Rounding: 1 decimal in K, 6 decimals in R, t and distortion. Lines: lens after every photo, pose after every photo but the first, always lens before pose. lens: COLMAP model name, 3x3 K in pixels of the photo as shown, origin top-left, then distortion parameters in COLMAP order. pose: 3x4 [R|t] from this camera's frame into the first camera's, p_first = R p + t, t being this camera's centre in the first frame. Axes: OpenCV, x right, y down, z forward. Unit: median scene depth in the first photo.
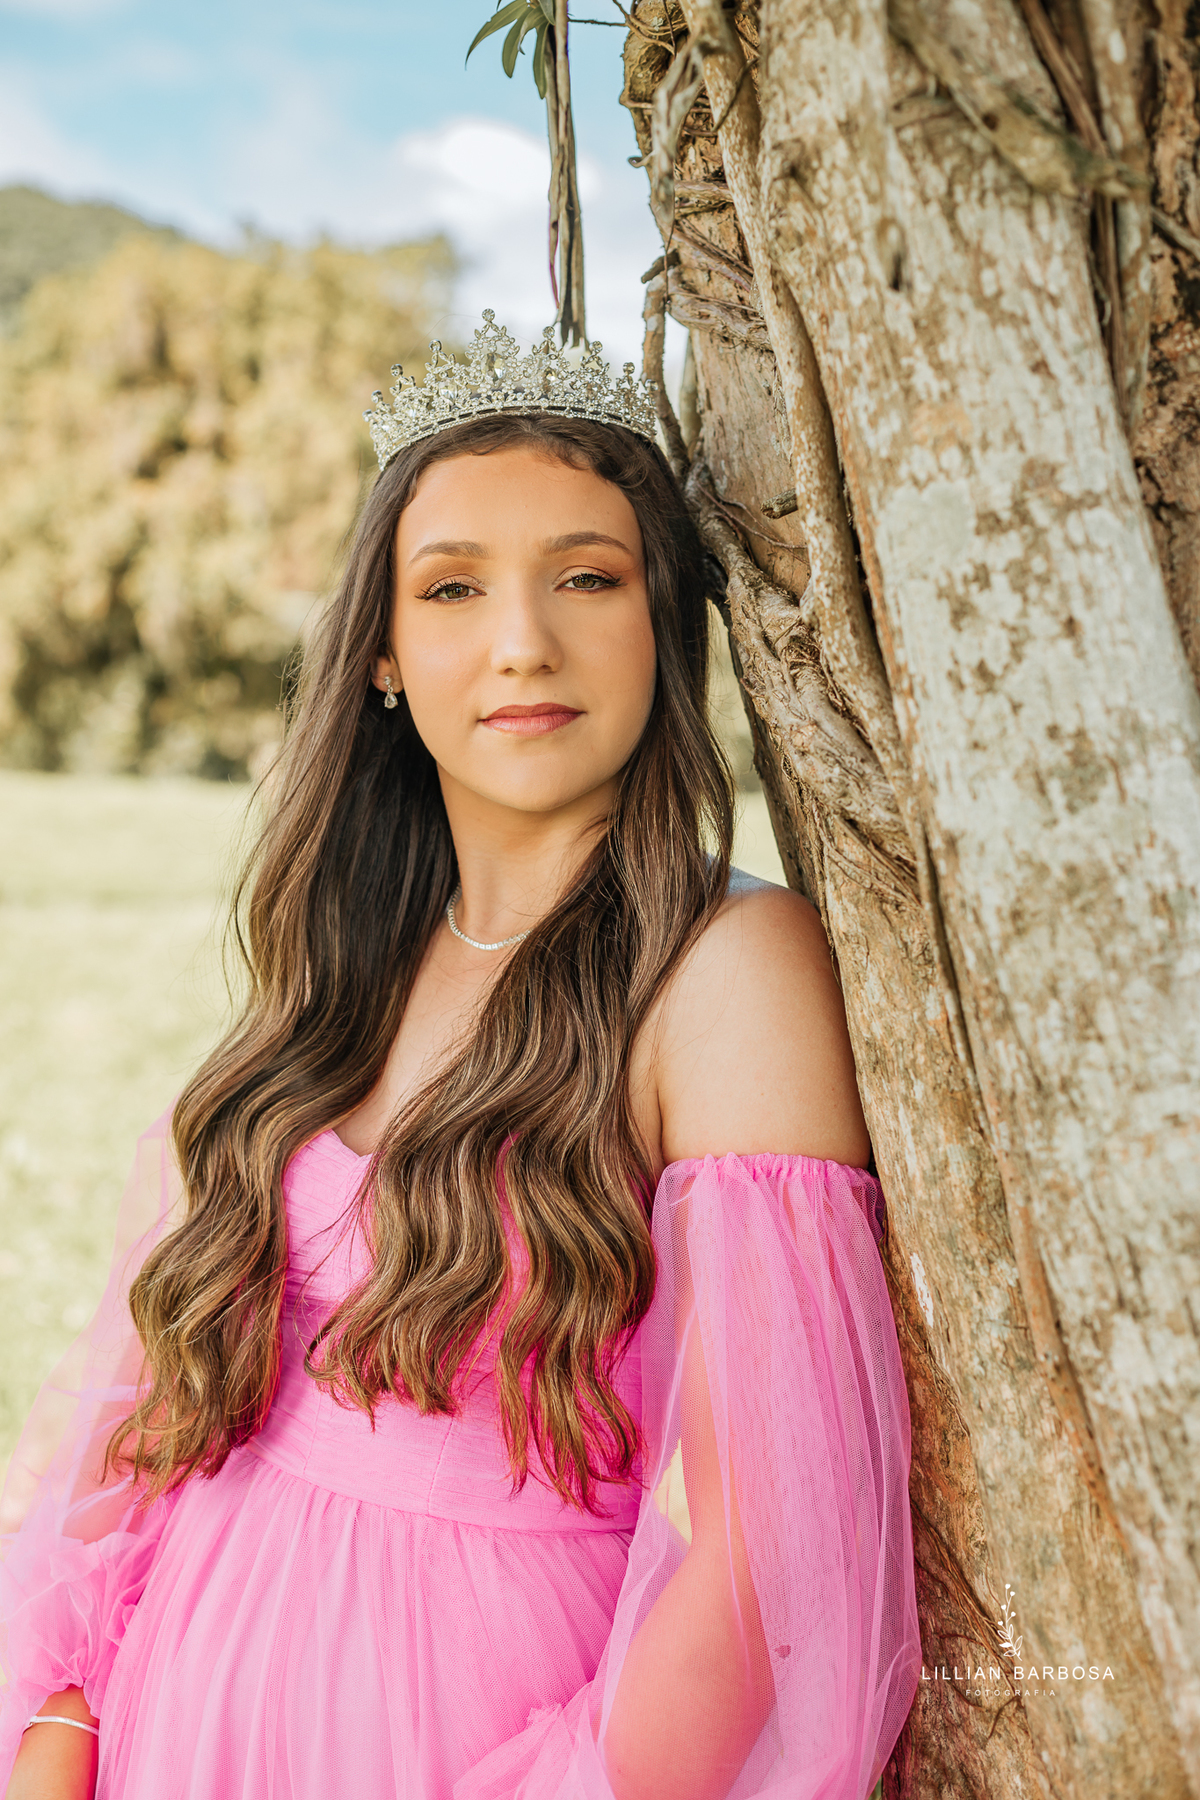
lens RADIAL K [[2491.7, 0, 600.0], [0, 2491.7, 900.0], [0, 0, 1]] dist [-0.004205, -0.032697]
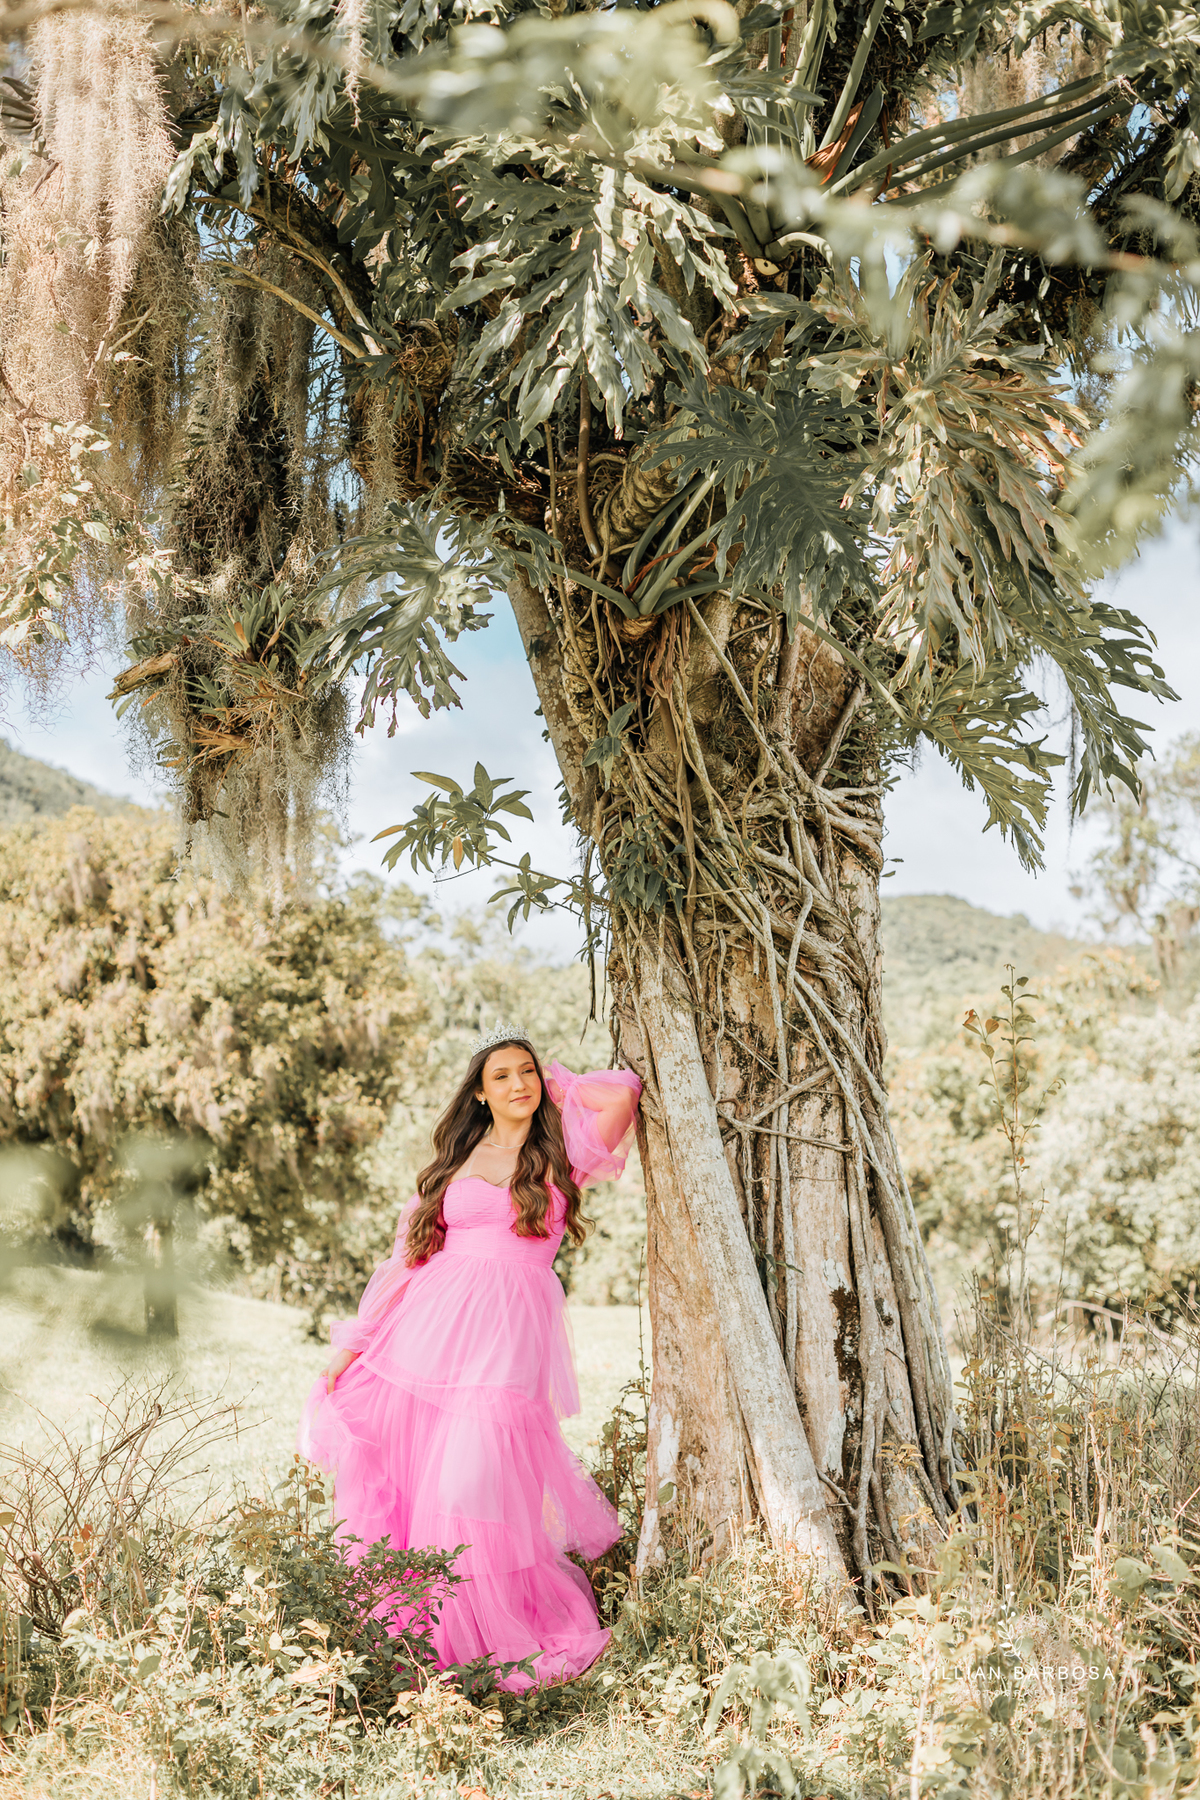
lens RADIAL K [[2440.0, 0, 600.0], [0, 2440.0, 900.0], [0, 0, 1]] dist [-0.009720, -0.245245]
pose [[0.995439, 0.051487, 0.080318, -0.373416], [-0.033415, 0.976705, -0.211969, 0.512582], [-0.089361, 0.208319, 0.973970, -3.433784]]
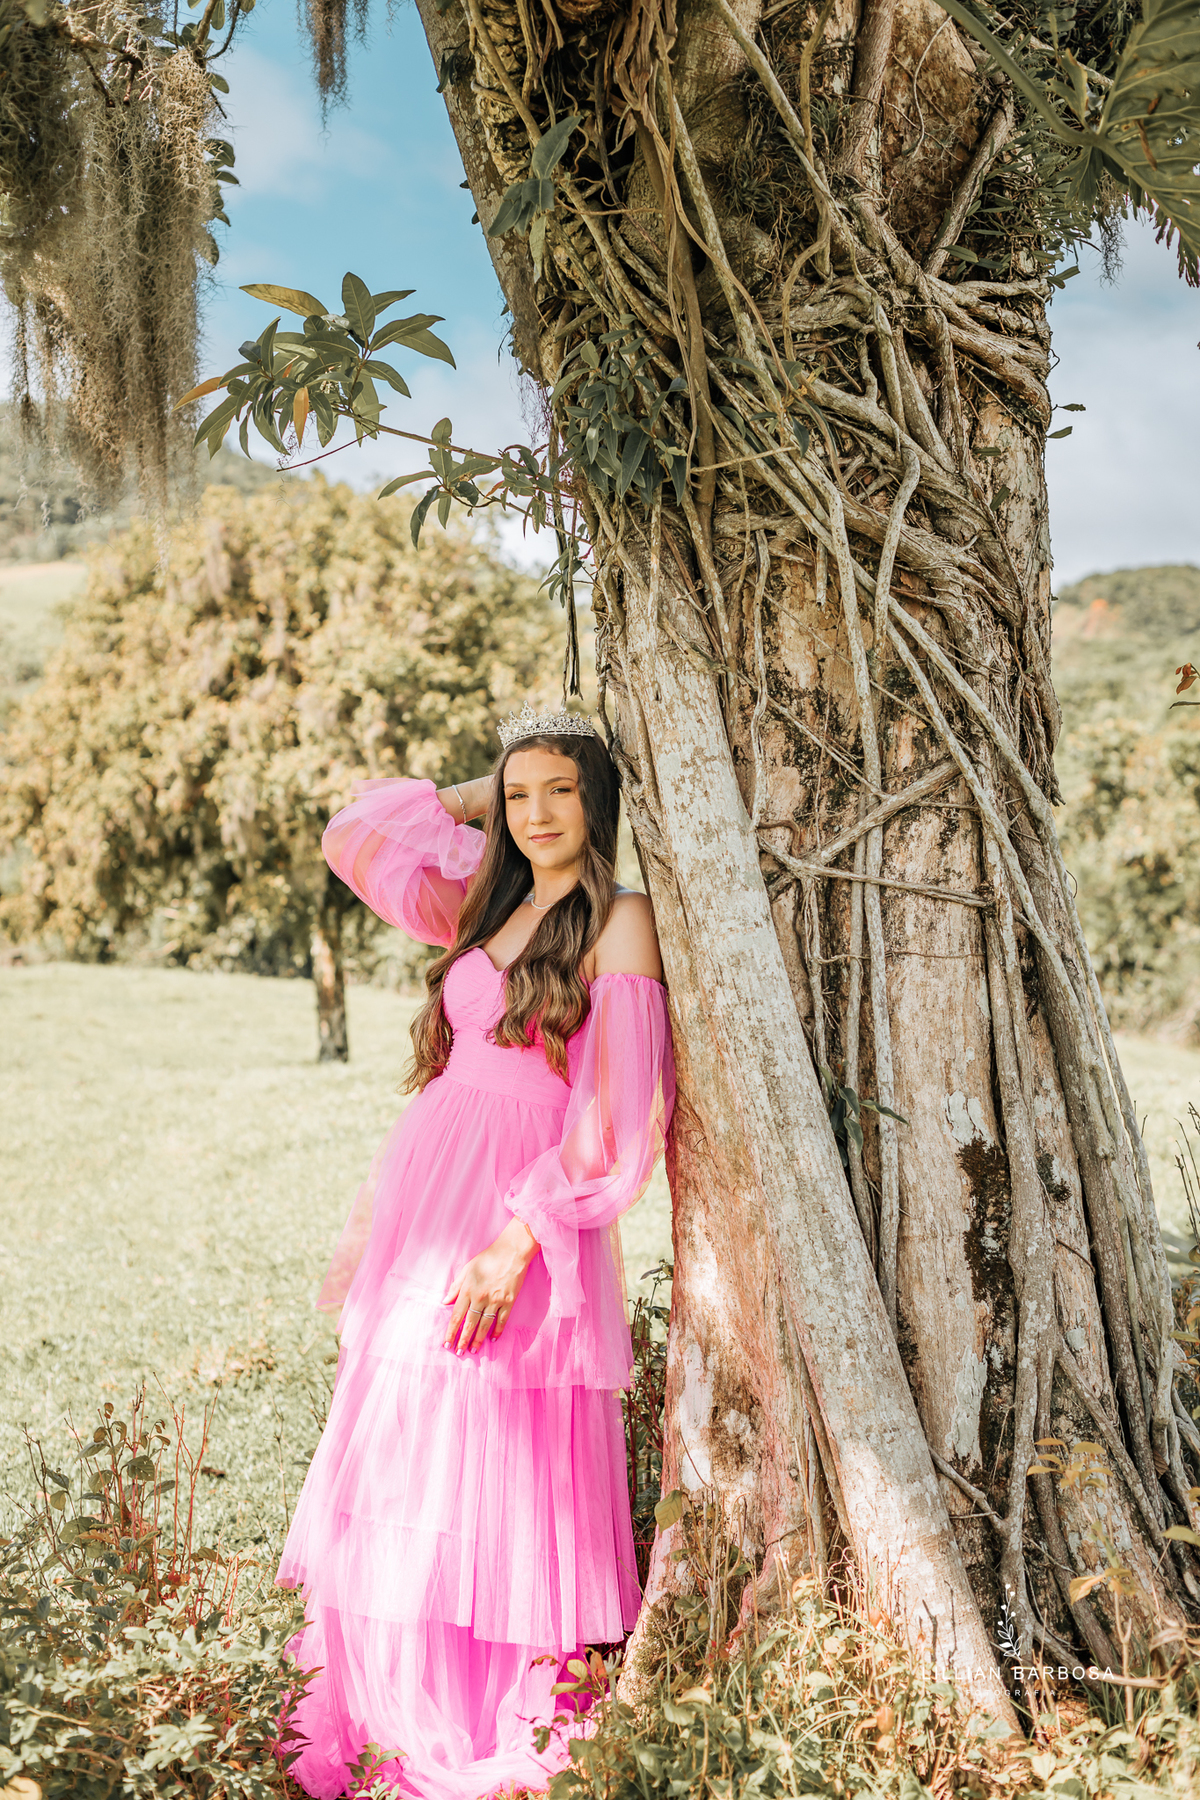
lens RADIAL K [[2440.0, 0, 600.0], [0, 2440.0, 900.0], [0, 0, 1]] dist [-0.009720, -0.245245]
pose [[0.999810, 0.016949, -0.009624, 0.050576], [-0.017691, 0.996389, -0.083048, 0.231912], [0.008182, 0.083202, 0.996499, -1.709608]]
